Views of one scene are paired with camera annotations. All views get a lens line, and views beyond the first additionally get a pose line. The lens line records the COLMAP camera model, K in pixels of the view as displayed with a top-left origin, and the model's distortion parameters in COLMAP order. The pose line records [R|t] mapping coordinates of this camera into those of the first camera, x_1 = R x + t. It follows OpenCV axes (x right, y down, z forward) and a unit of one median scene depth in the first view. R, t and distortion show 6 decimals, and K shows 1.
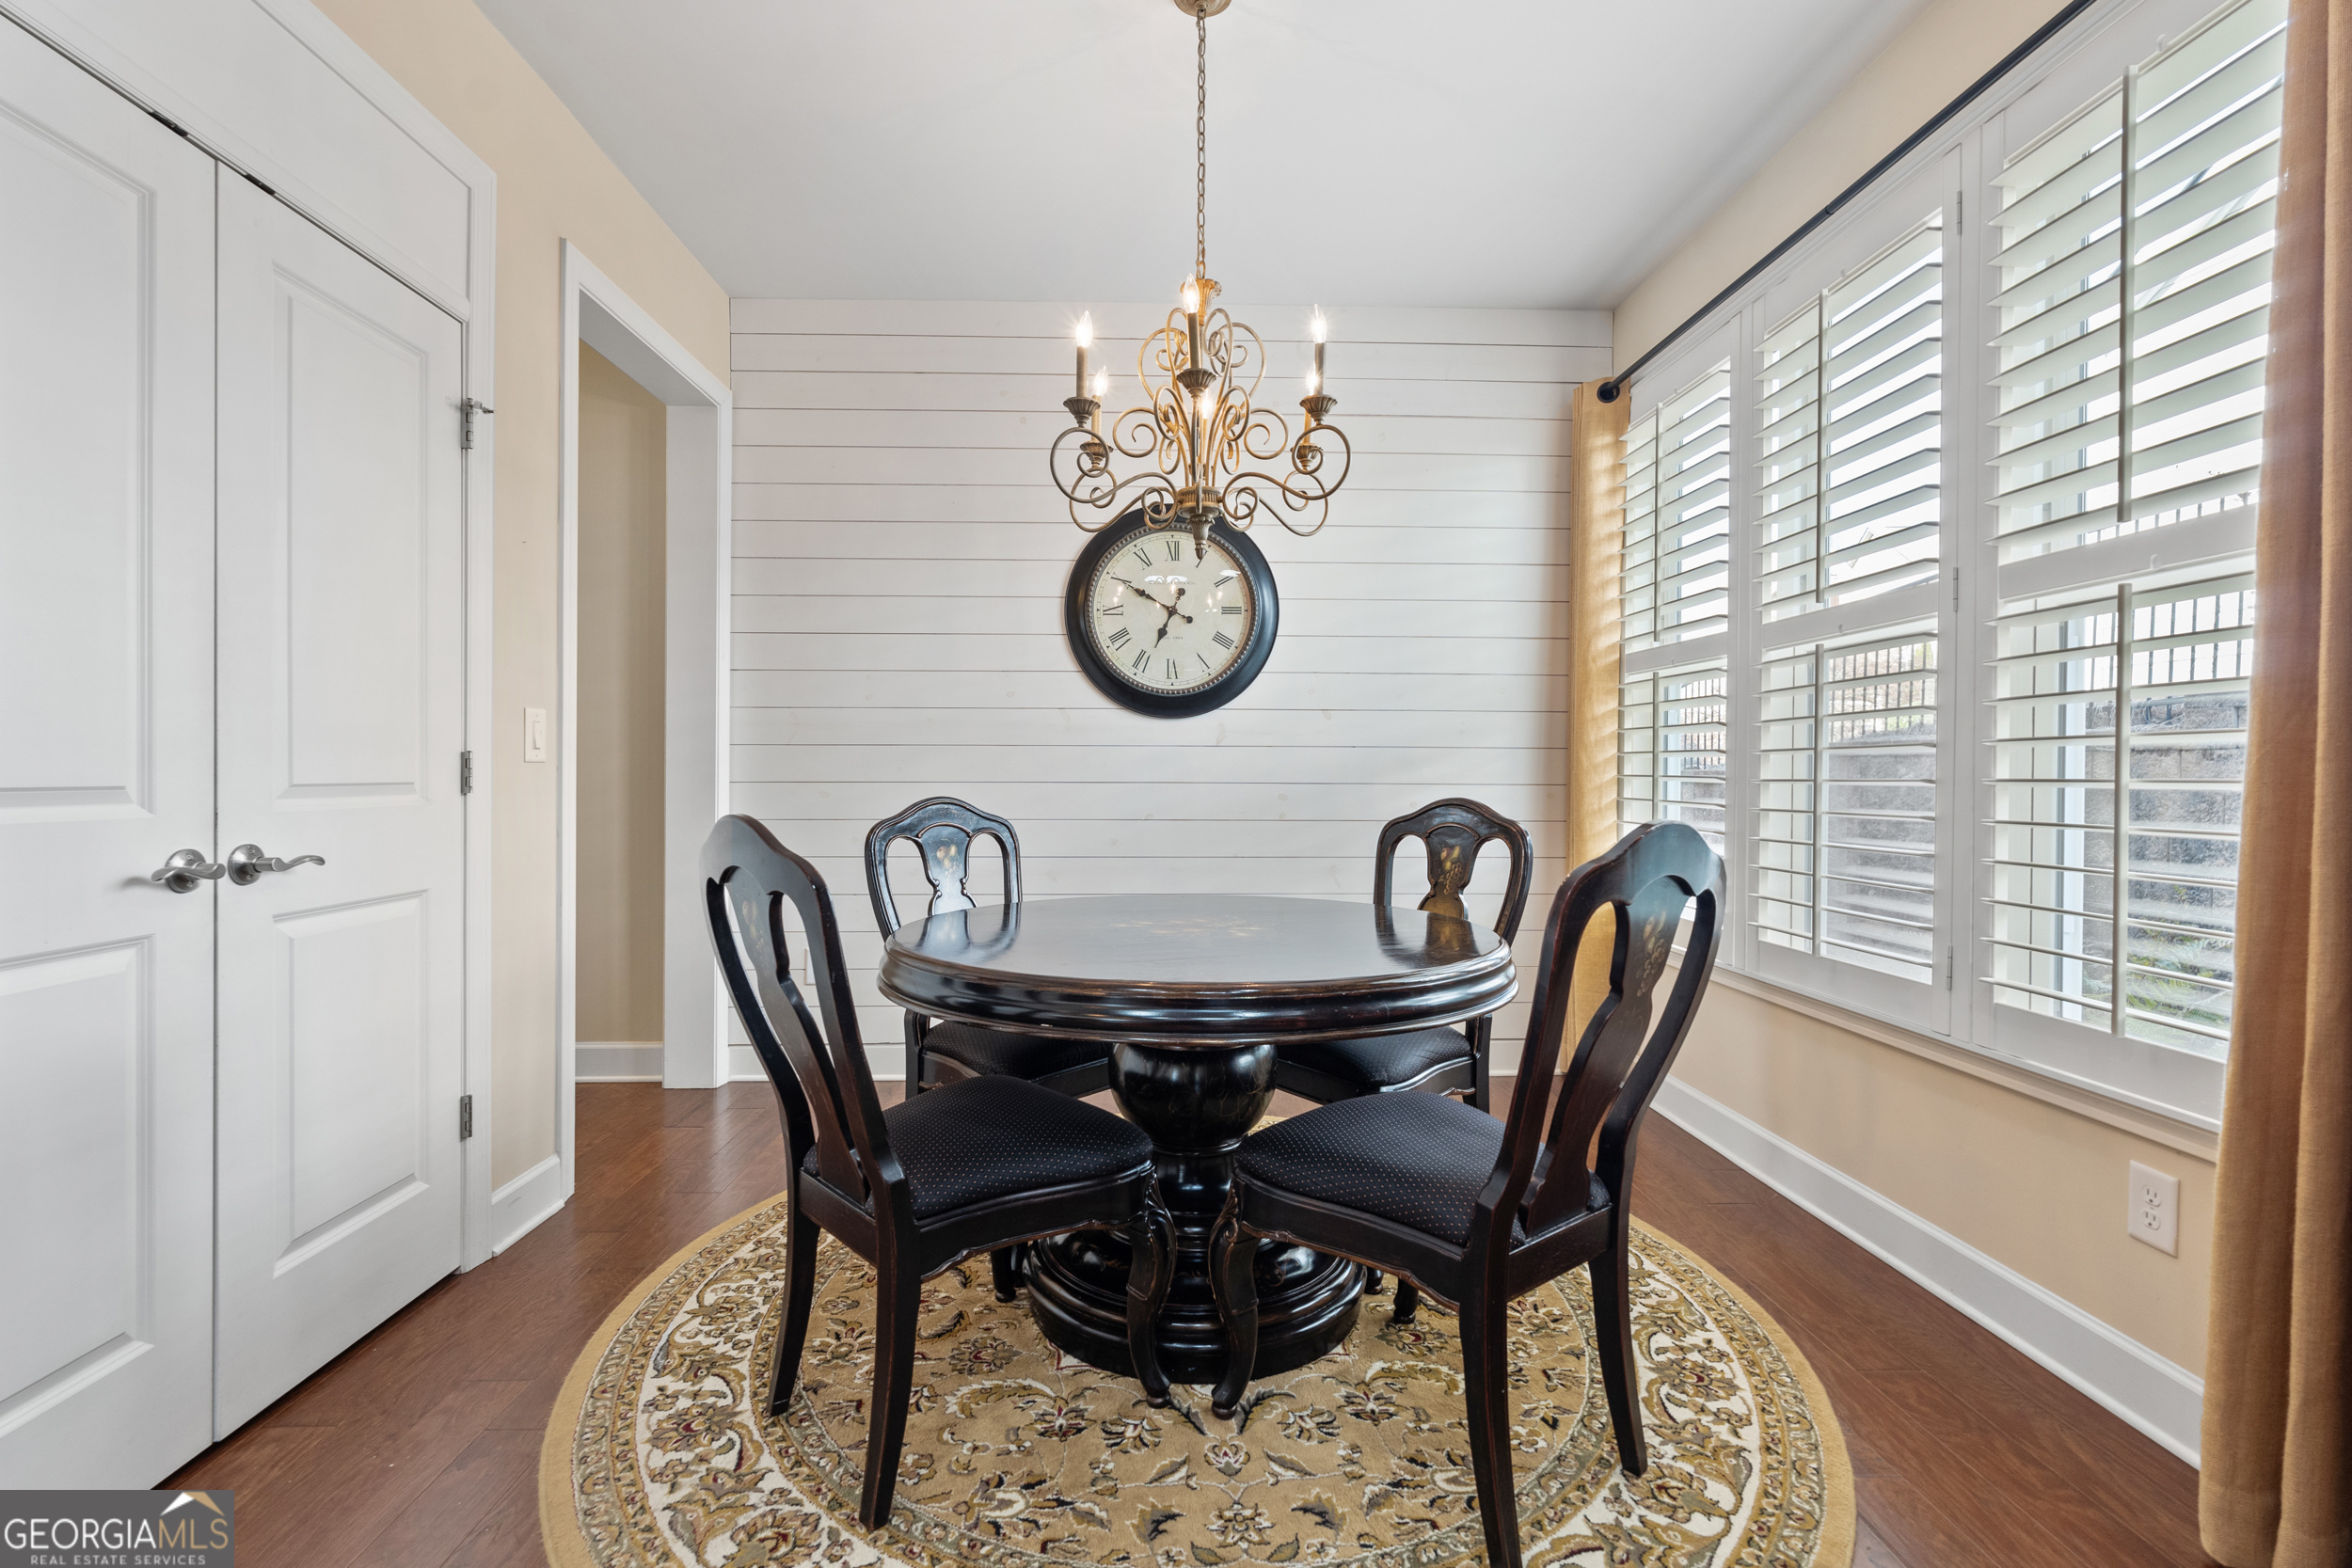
lens RADIAL K [[1046.1, 0, 1172.3], [0, 1046.1, 780.0], [0, 0, 1]] dist [-0.004826, -0.000262]
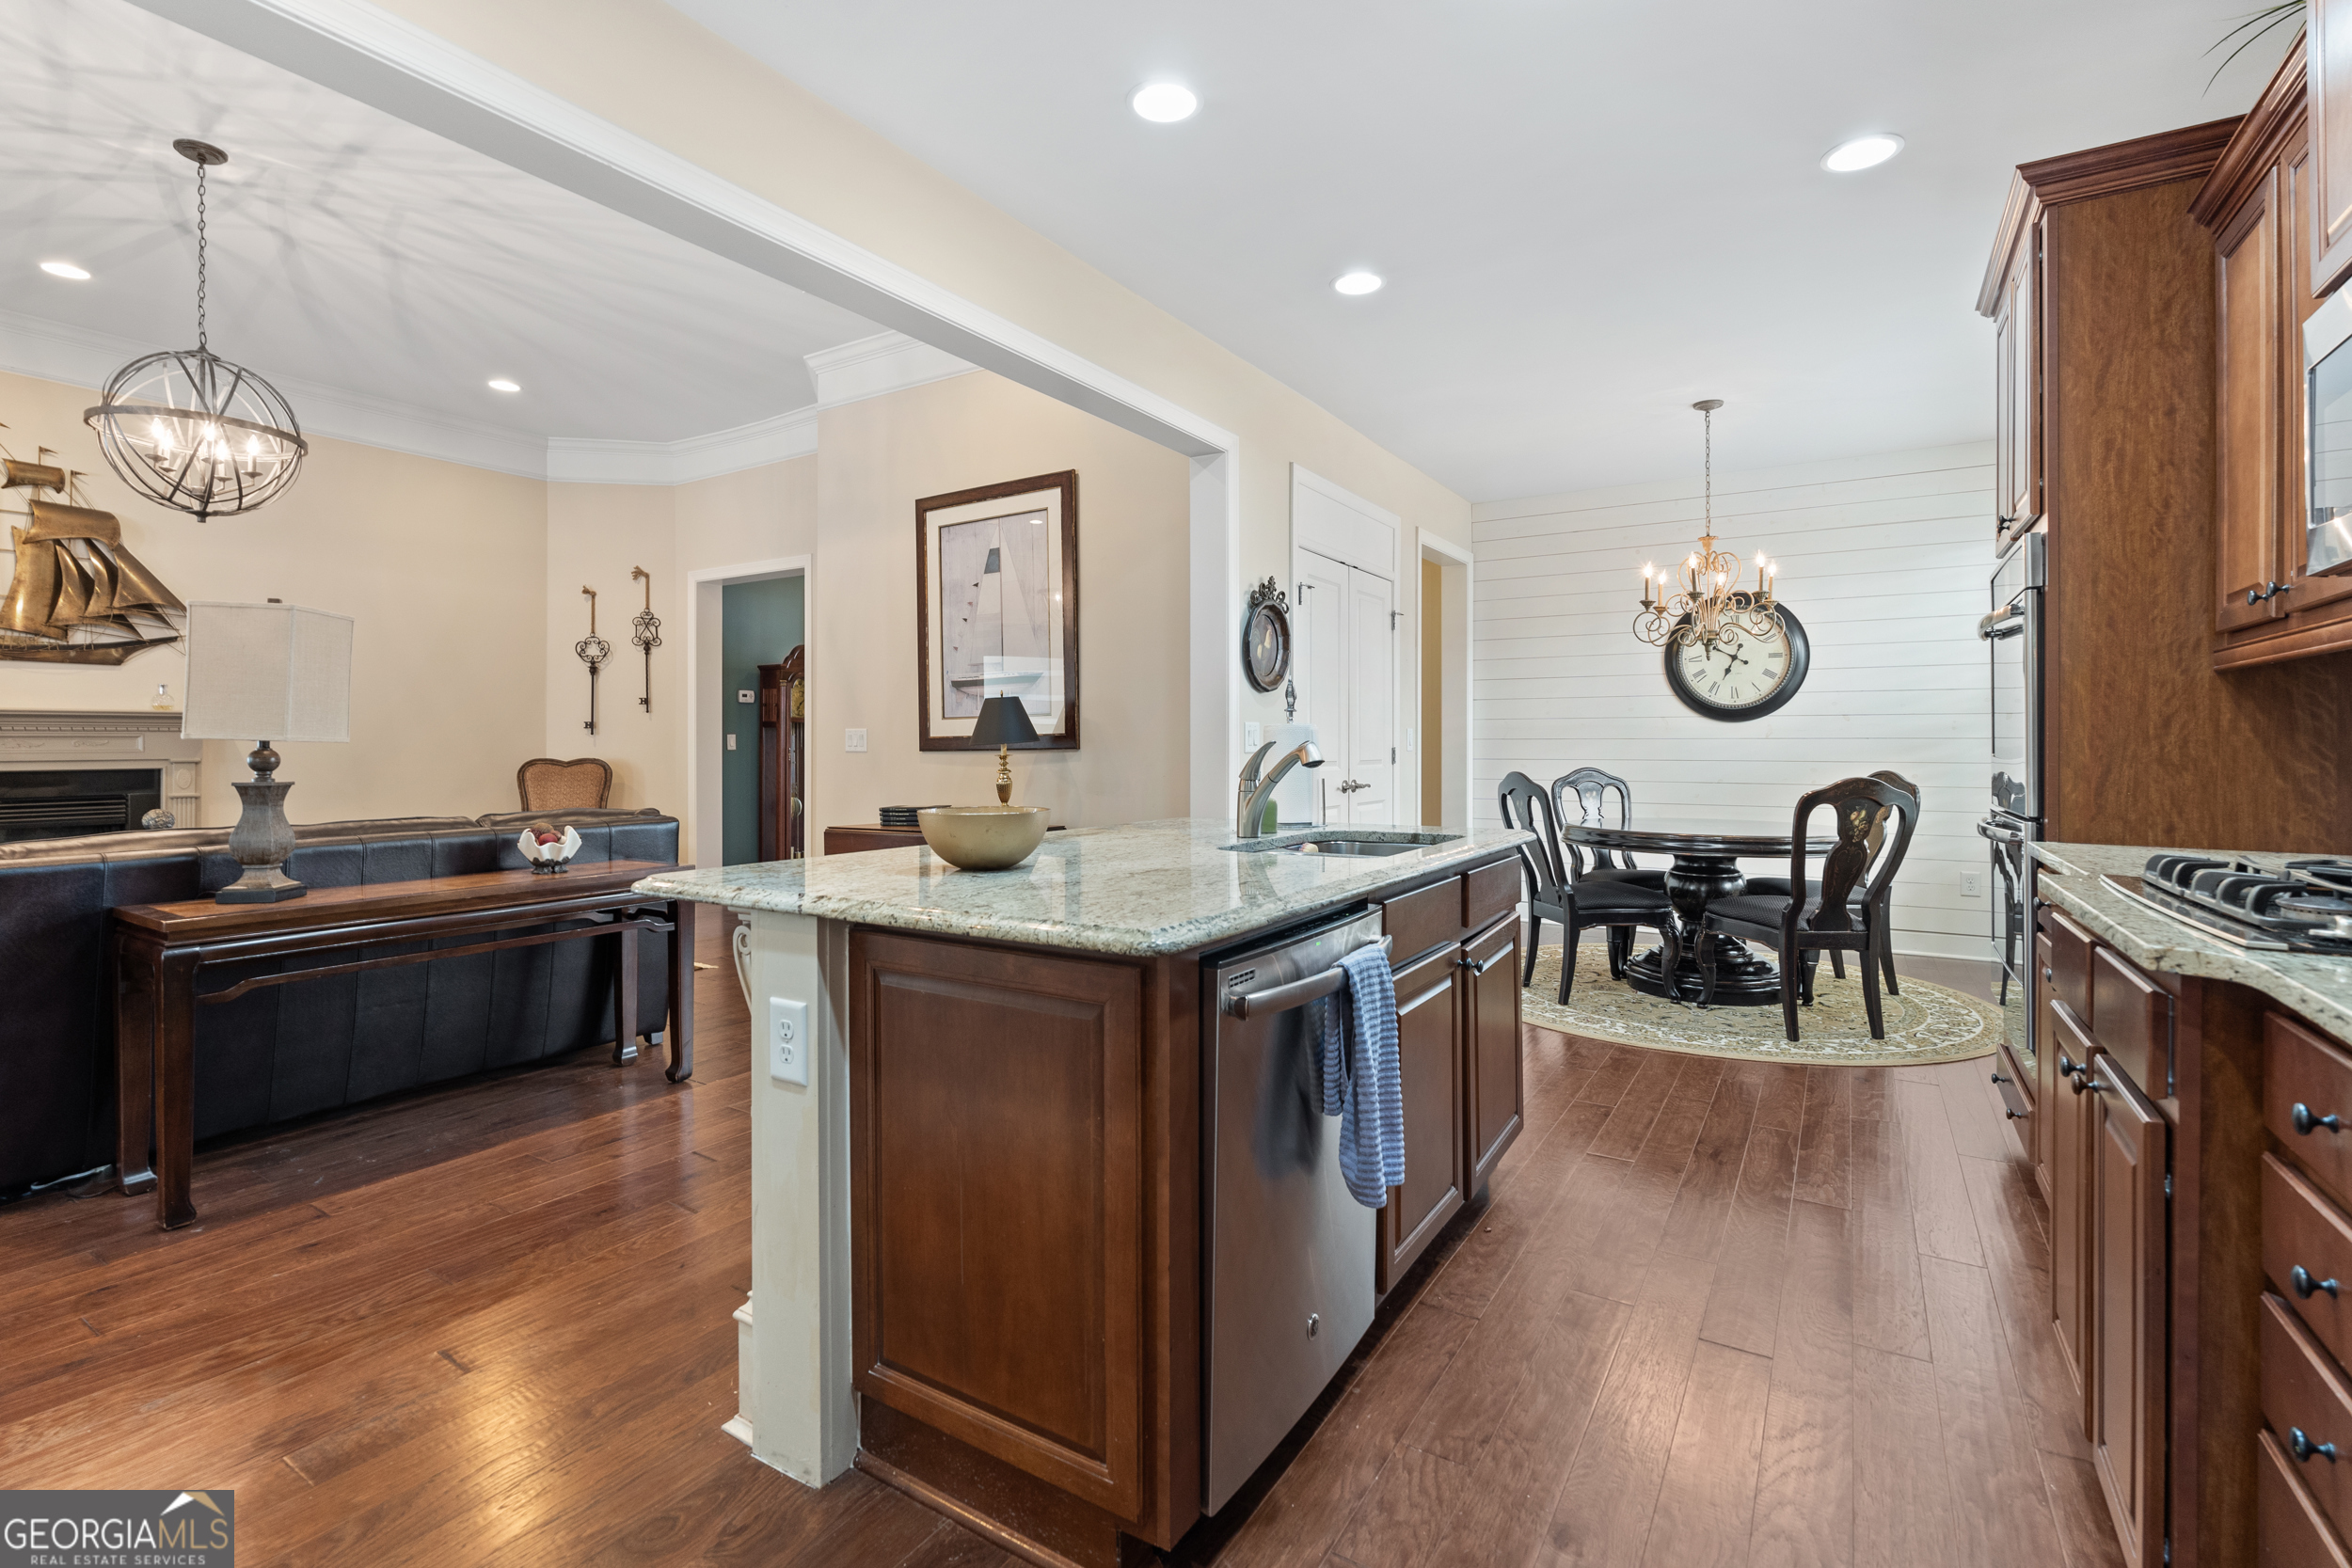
lens RADIAL K [[1046.1, 0, 1166.8], [0, 1046.1, 746.6], [0, 0, 1]] dist [-0.004826, -0.000262]
pose [[0.820247, -0.004394, -0.571992, 0.210808], [-0.000575, 0.999964, -0.008506, -0.004789], [0.572009, 0.007306, 0.820215, -0.888540]]
